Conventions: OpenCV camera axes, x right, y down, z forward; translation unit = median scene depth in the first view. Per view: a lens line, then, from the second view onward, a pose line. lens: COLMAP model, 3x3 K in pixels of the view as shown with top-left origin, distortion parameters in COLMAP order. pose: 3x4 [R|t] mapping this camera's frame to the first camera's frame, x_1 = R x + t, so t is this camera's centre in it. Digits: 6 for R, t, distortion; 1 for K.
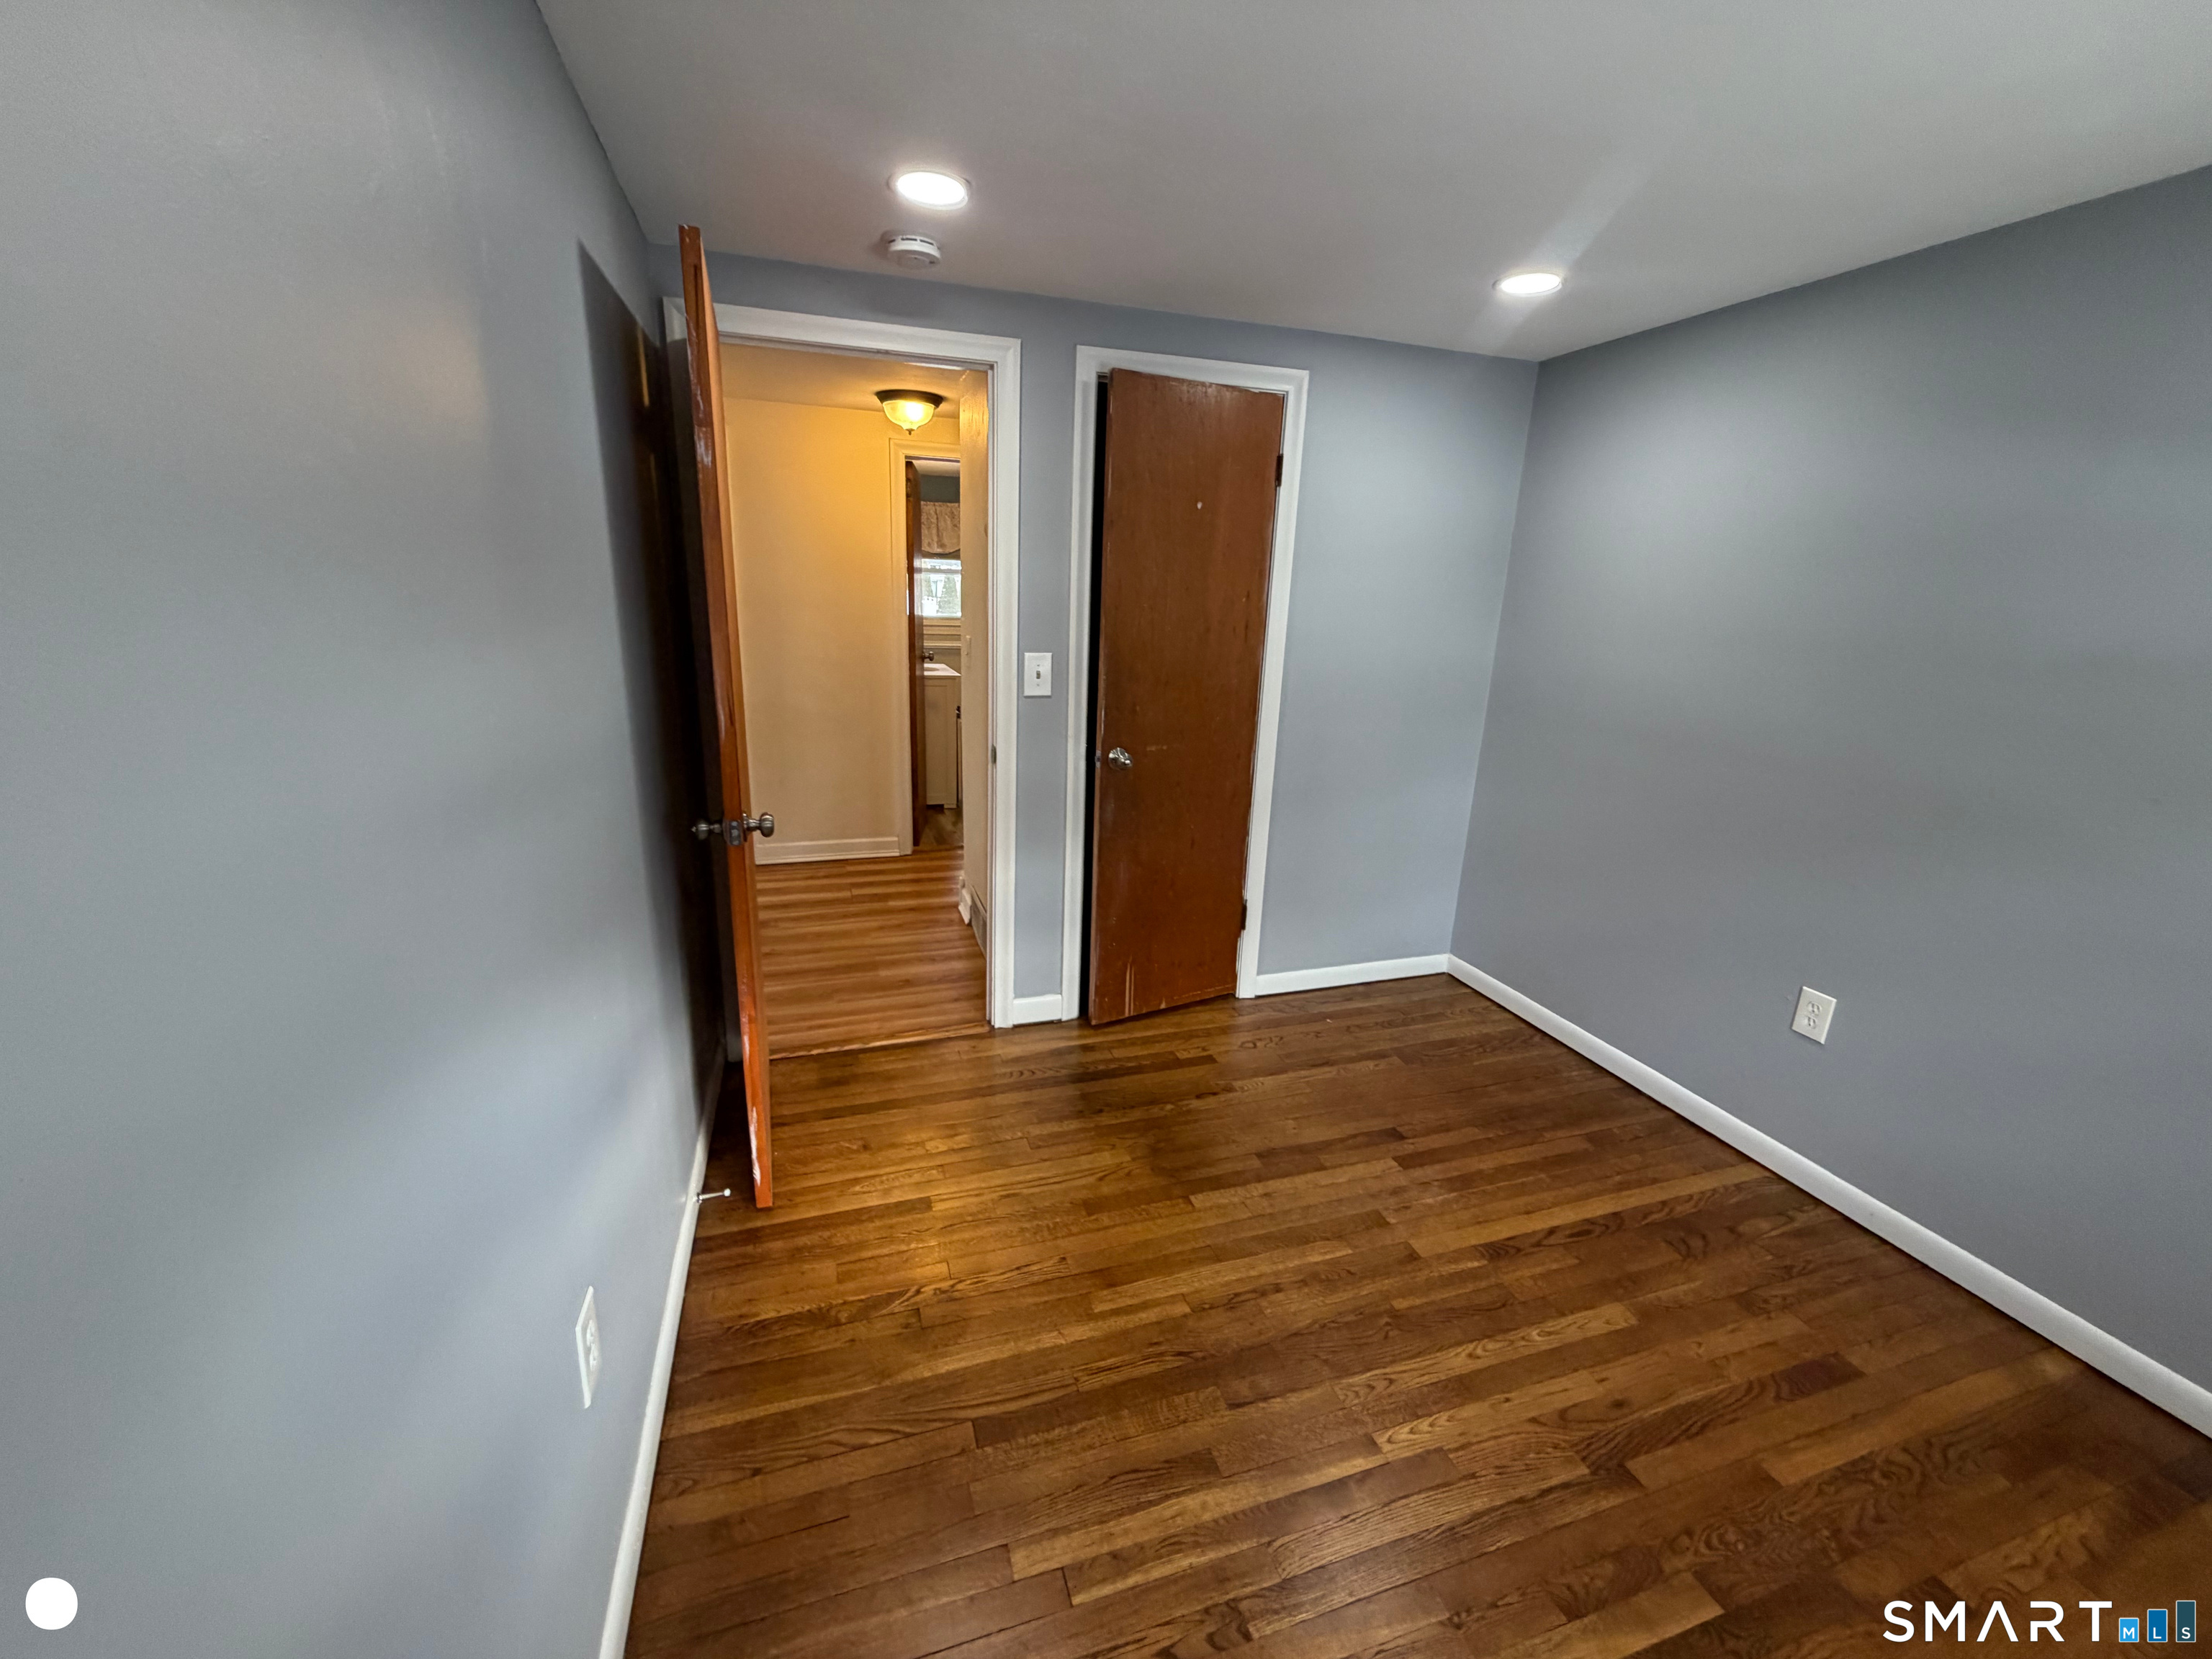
lens RADIAL K [[882.2, 0, 1097.5], [0, 882.2, 829.0], [0, 0, 1]] dist [-0.002169, 0.000059]
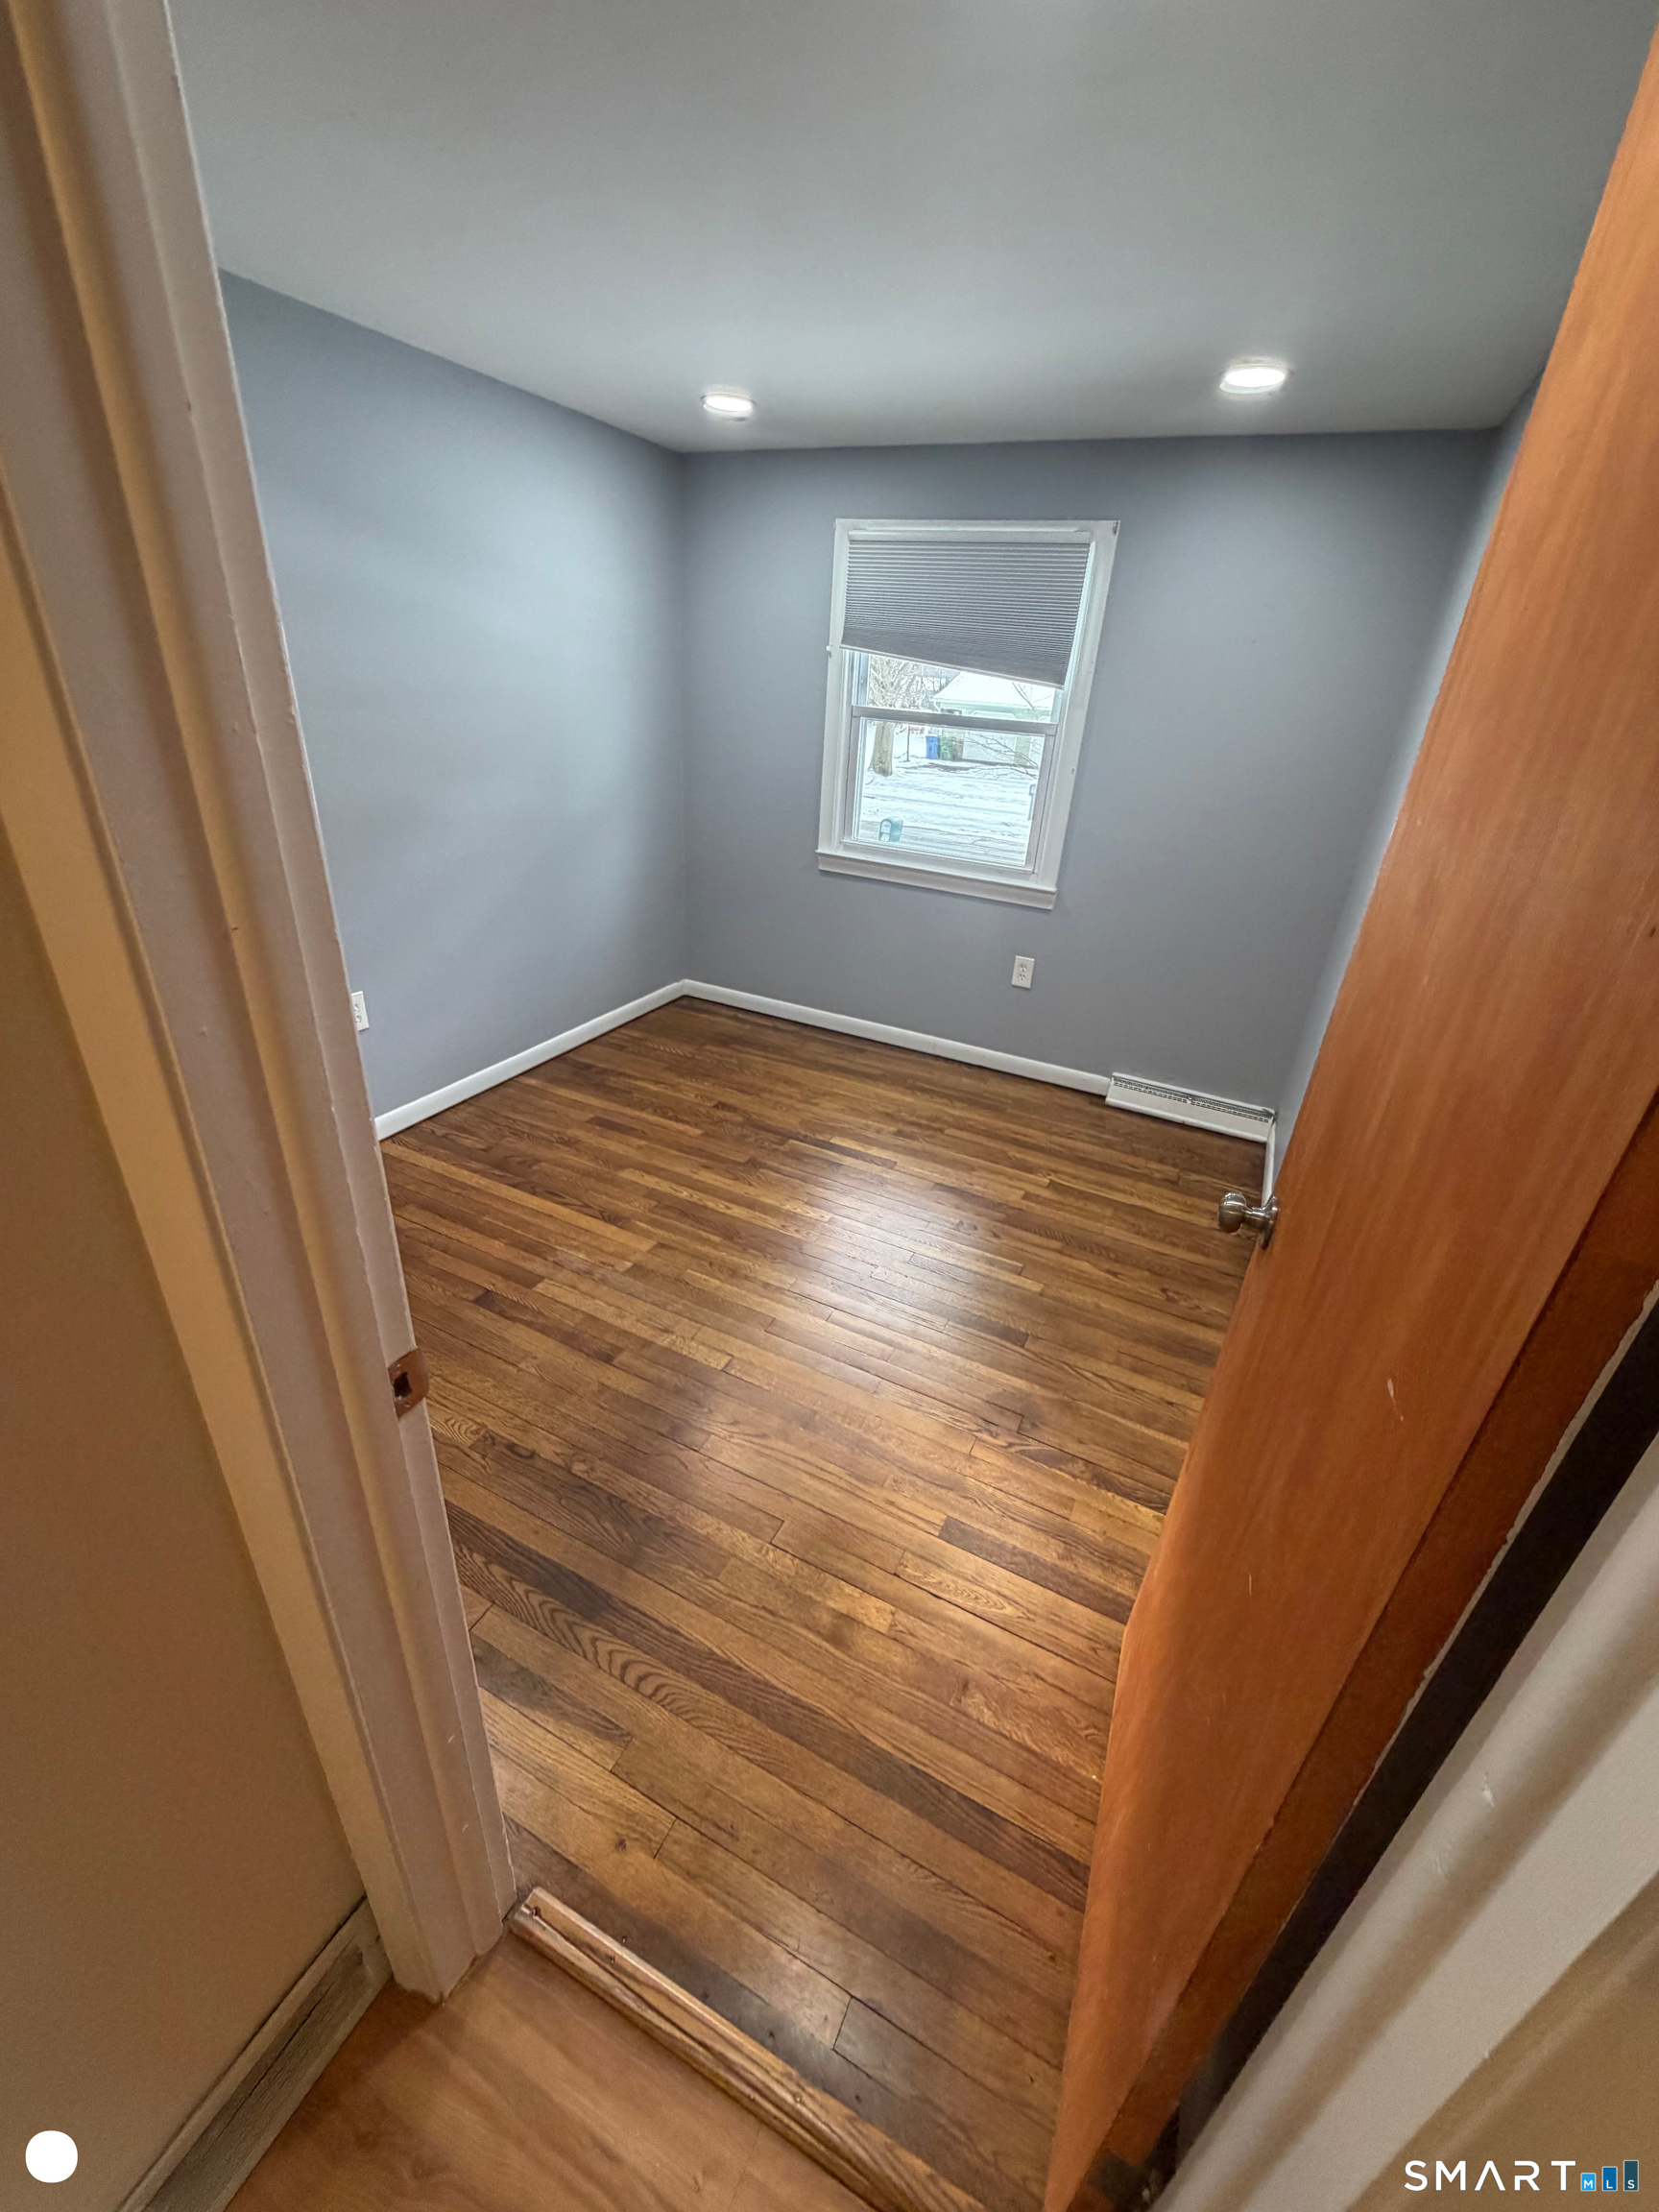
lens RADIAL K [[882.2, 0, 842.7], [0, 882.2, 1097.5], [0, 0, 1]] dist [-0.002169, 0.000059]
pose [[-0.724104, -0.373453, 0.579833, -0.430218], [0.094710, 0.778907, 0.619946, -0.391046], [-0.683157, 0.503821, -0.528640, 1.243177]]
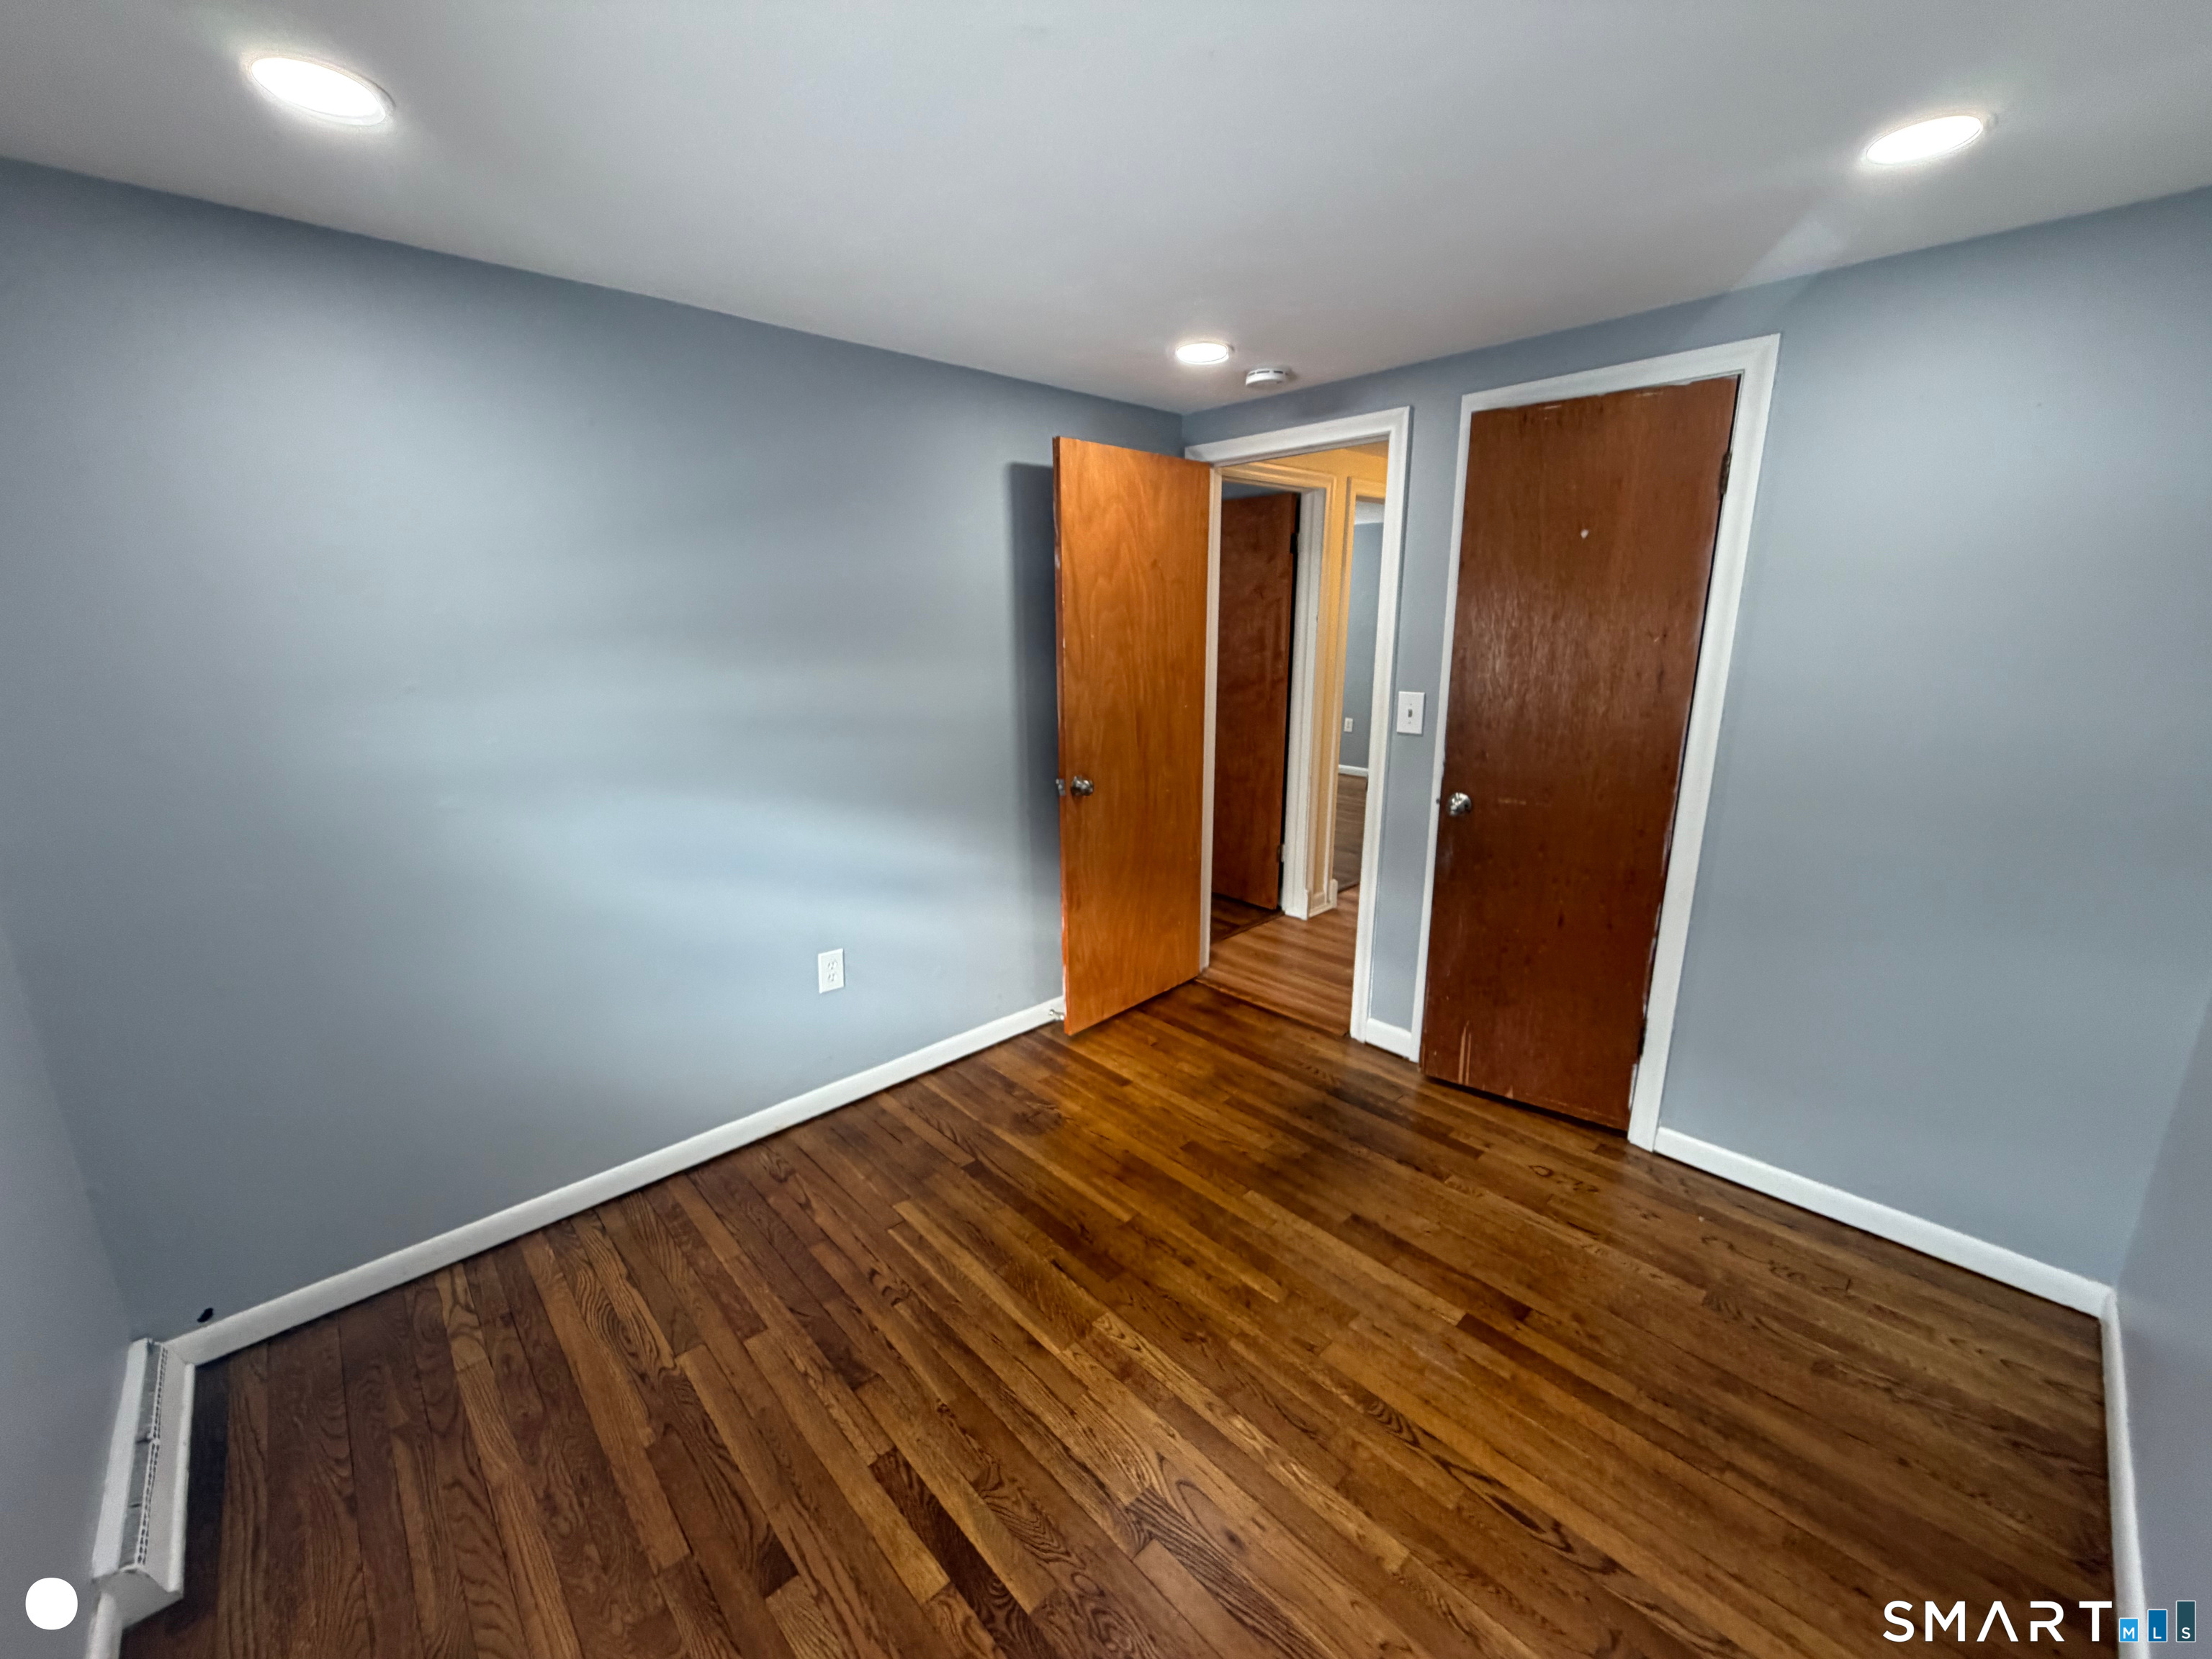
lens RADIAL K [[882.2, 0, 1100.5], [0, 882.2, 828.2], [0, 0, 1]] dist [-0.002169, 0.000059]
pose [[0.426914, 0.179158, -0.886367, 0.882741], [-0.221369, 0.971060, 0.089655, -0.066587], [0.876778, 0.157939, 0.454219, 0.273028]]
